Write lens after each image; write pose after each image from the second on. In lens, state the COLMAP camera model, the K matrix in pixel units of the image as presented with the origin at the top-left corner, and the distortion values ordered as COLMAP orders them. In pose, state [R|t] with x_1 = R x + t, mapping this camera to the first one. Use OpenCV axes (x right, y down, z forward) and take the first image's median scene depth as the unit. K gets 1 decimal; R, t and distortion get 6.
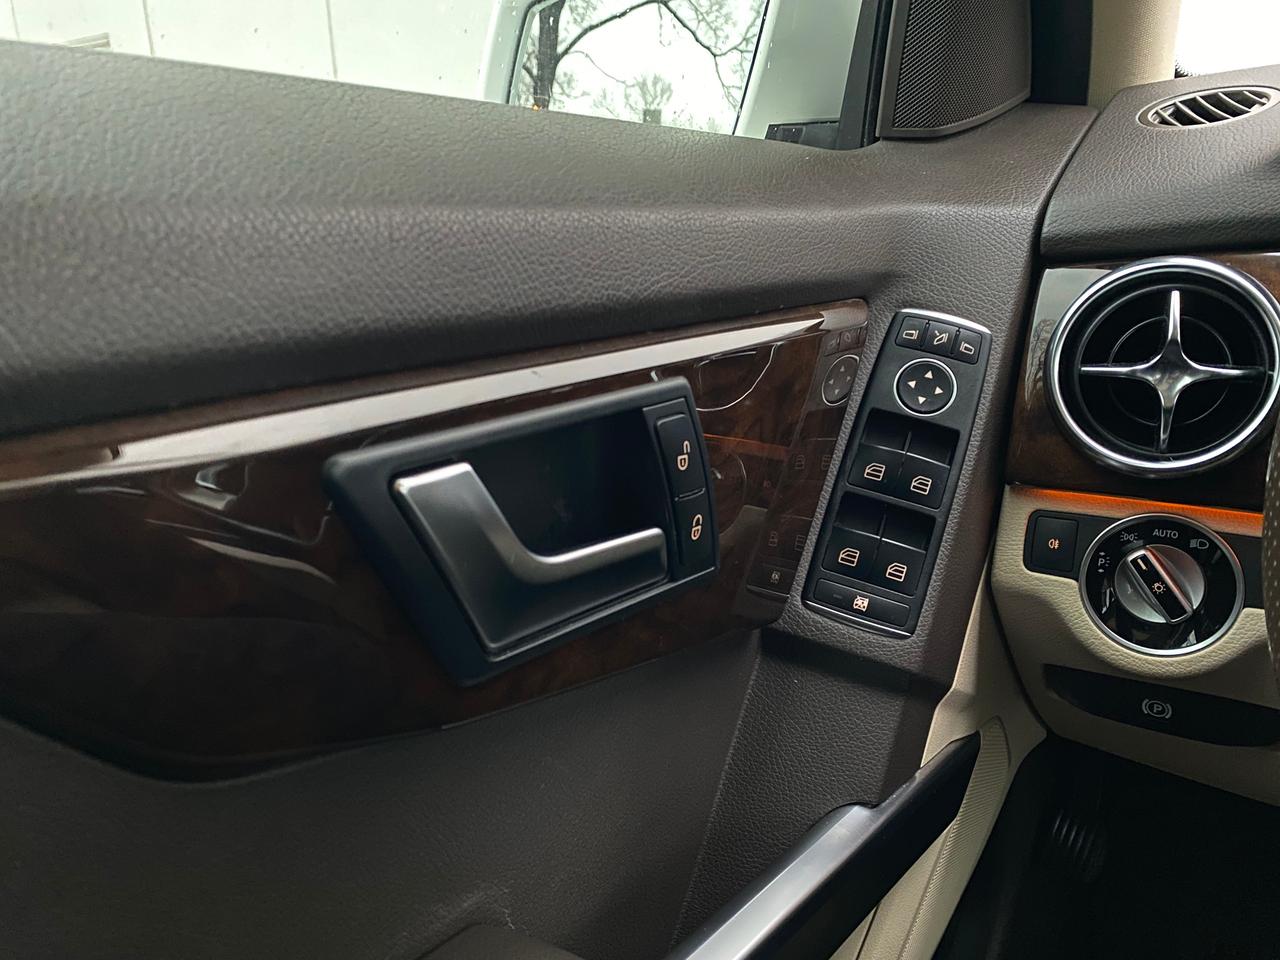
lens RADIAL K [[975.5, 0, 639.7], [0, 975.5, 476.9], [0, 0, 1]] dist [0.043779, -0.046950]
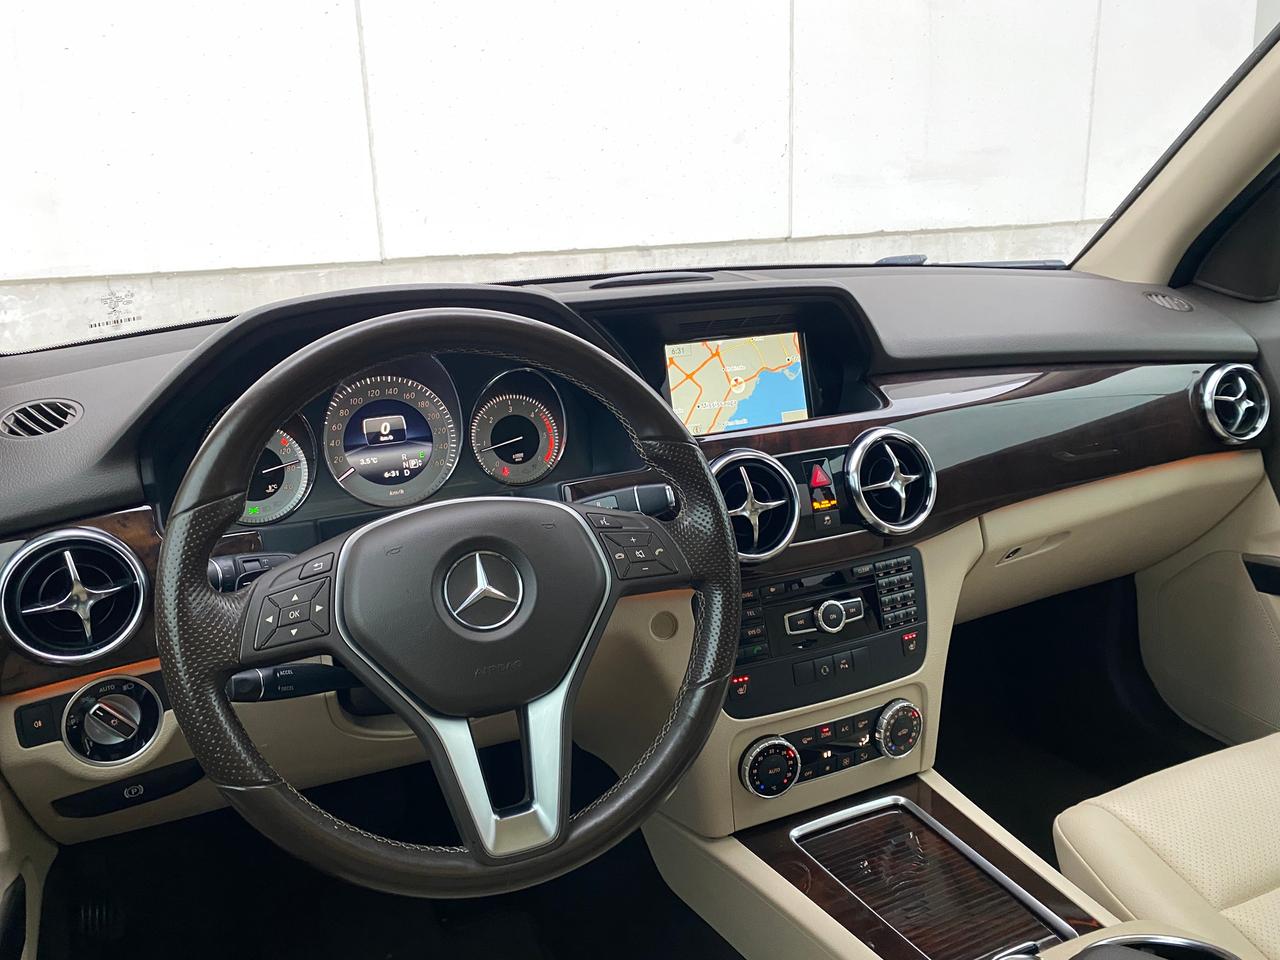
lens RADIAL K [[975.5, 0, 624.0], [0, 975.5, 466.9], [0, 0, 1]] dist [0.043779, -0.046950]
pose [[0.466682, -0.217041, 0.857381, -0.368701], [0.281302, 0.955505, 0.088765, -0.191531], [-0.838497, 0.199758, 0.506971, -0.591562]]
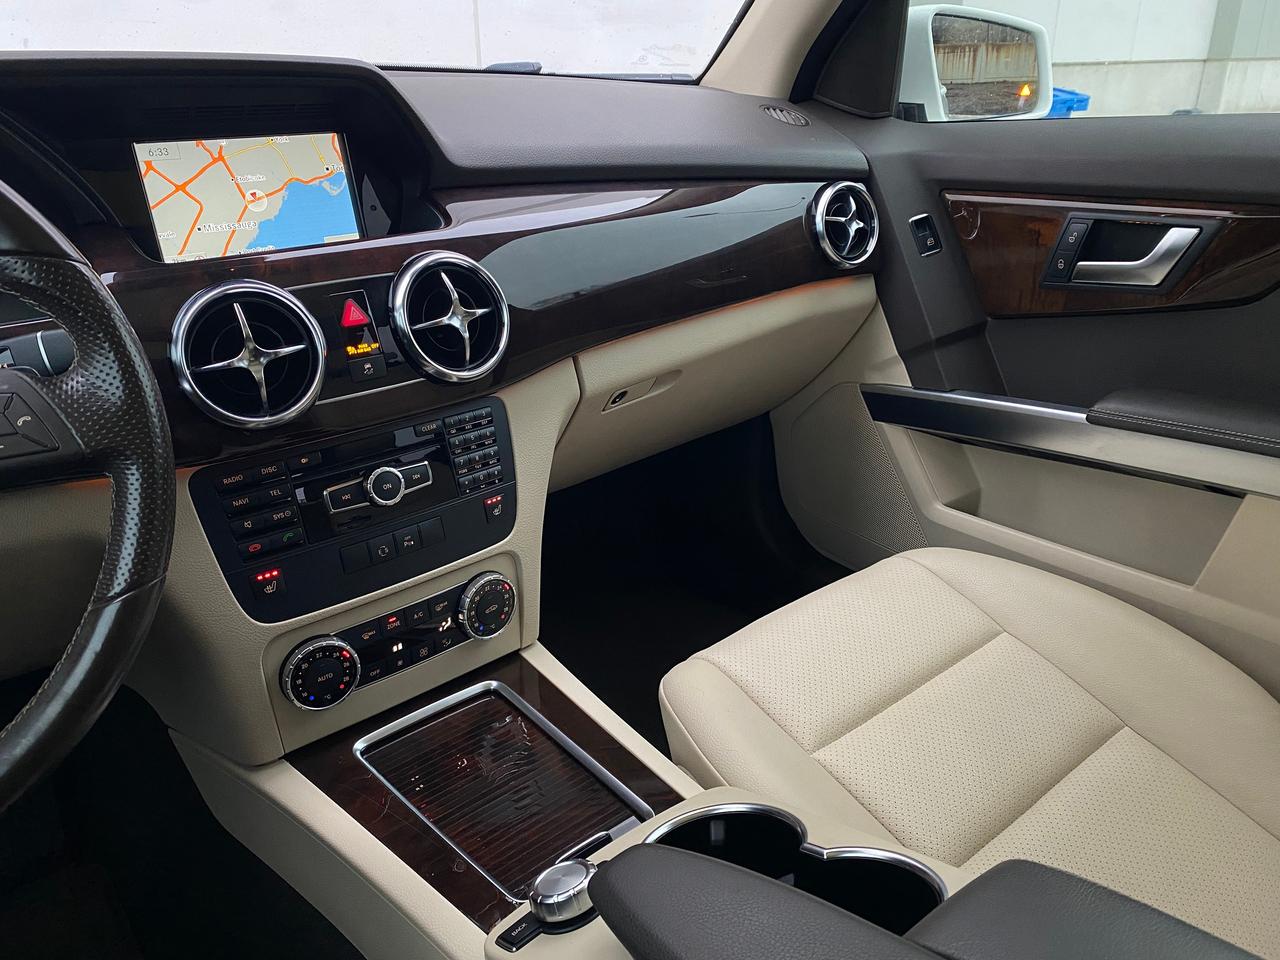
lens RADIAL K [[975.5, 0, 638.5], [0, 975.5, 459.9], [0, 0, 1]] dist [0.043779, -0.046950]
pose [[0.198385, -0.353498, 0.914157, 0.084591], [0.288237, 0.912493, 0.290303, 0.006024], [-0.936783, 0.205902, 0.282916, -0.743698]]
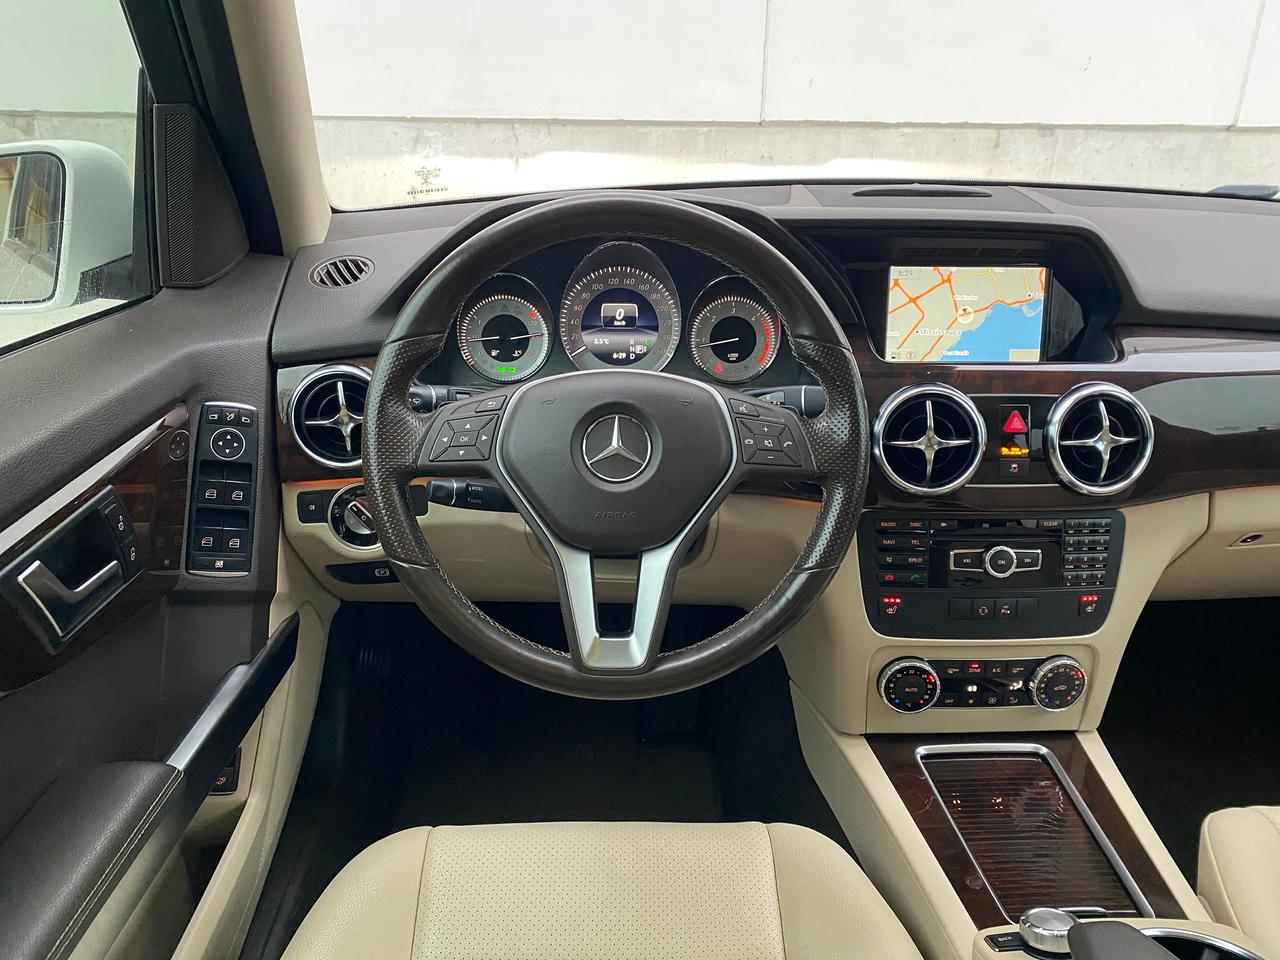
lens RADIAL K [[975.5, 0, 651.3], [0, 975.5, 483.4], [0, 0, 1]] dist [0.043779, -0.046950]
pose [[0.756855, -0.221034, 0.615073, -0.270423], [0.155132, 0.974939, 0.159464, -0.192726], [-0.634905, -0.025273, 0.772176, -0.975867]]
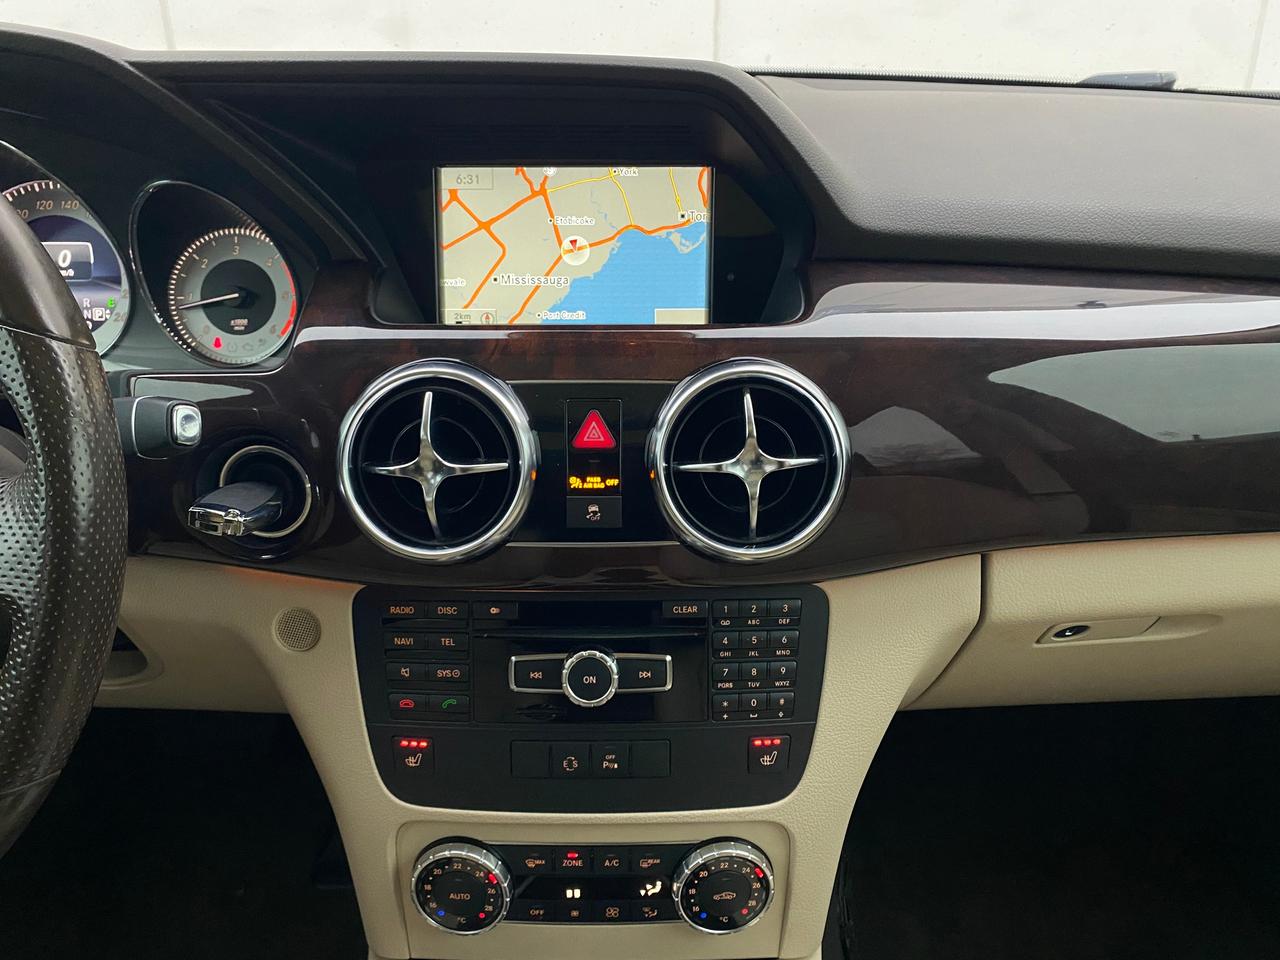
lens RADIAL K [[975.5, 0, 627.4], [0, 975.5, 469.7], [0, 0, 1]] dist [0.043779, -0.046950]
pose [[0.788989, -0.208223, 0.578048, 0.927155], [0.162761, 0.978044, 0.130152, 0.024668], [-0.592457, -0.008605, 0.805556, -0.807260]]
